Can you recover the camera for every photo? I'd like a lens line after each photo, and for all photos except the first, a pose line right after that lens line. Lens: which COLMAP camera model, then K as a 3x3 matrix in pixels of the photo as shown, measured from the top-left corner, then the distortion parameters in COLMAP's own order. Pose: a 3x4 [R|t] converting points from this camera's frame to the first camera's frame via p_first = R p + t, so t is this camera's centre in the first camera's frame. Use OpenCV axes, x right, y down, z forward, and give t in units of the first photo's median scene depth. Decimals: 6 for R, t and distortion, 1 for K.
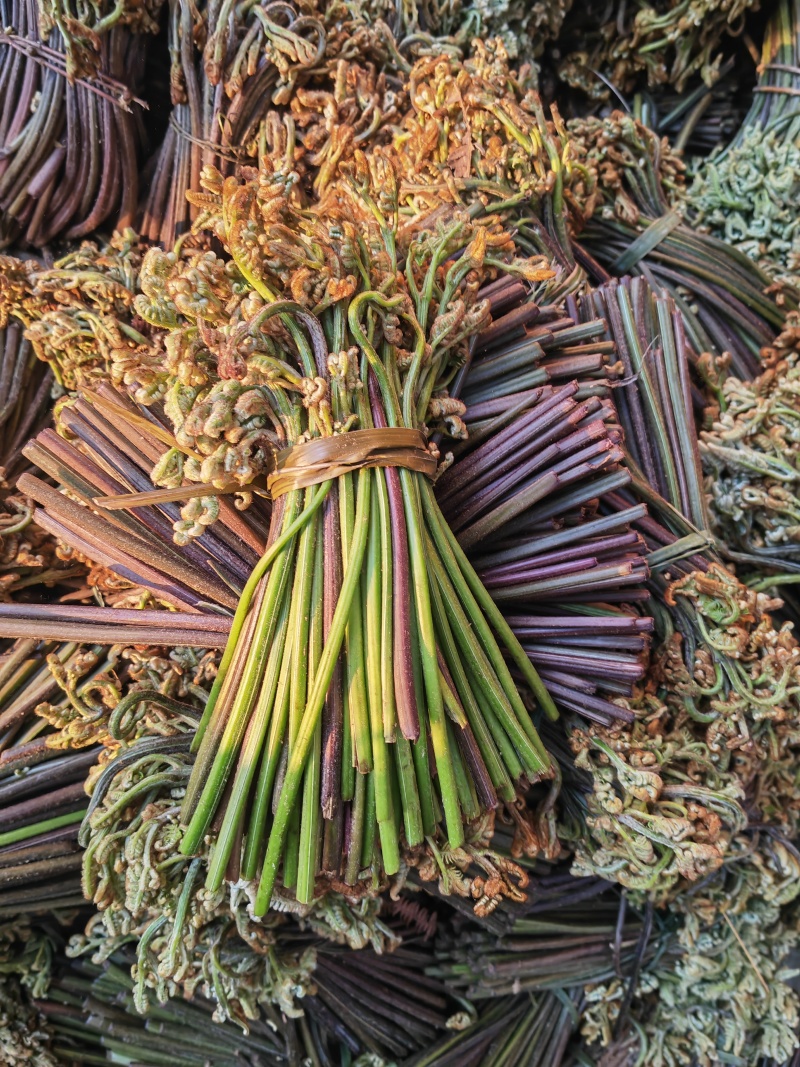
lens RADIAL K [[1064.2, 0, 400.0], [0, 1064.2, 533.5], [0, 0, 1]] dist [0.053054, -0.036148]
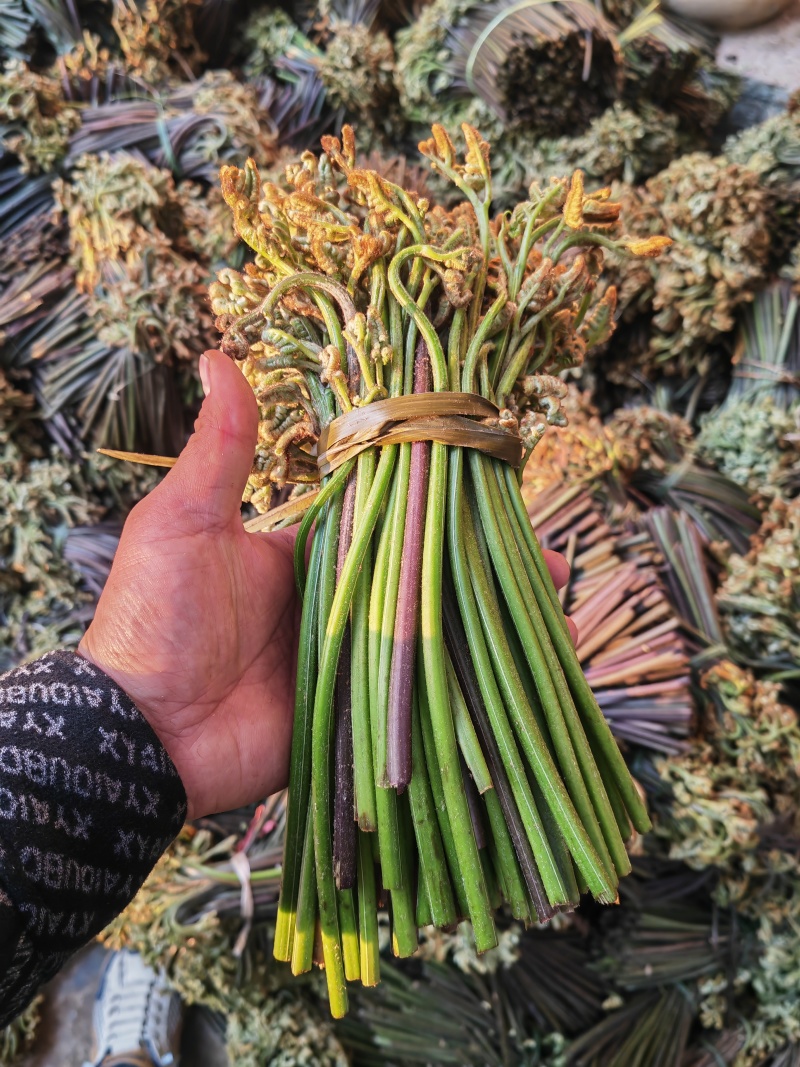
lens RADIAL K [[1064.2, 0, 400.0], [0, 1064.2, 533.5], [0, 0, 1]] dist [0.053054, -0.036148]
pose [[0.993065, -0.092266, -0.072868, -0.077146], [0.078458, 0.981661, -0.173742, 0.066235], [0.087562, 0.166820, 0.982092, -0.659948]]
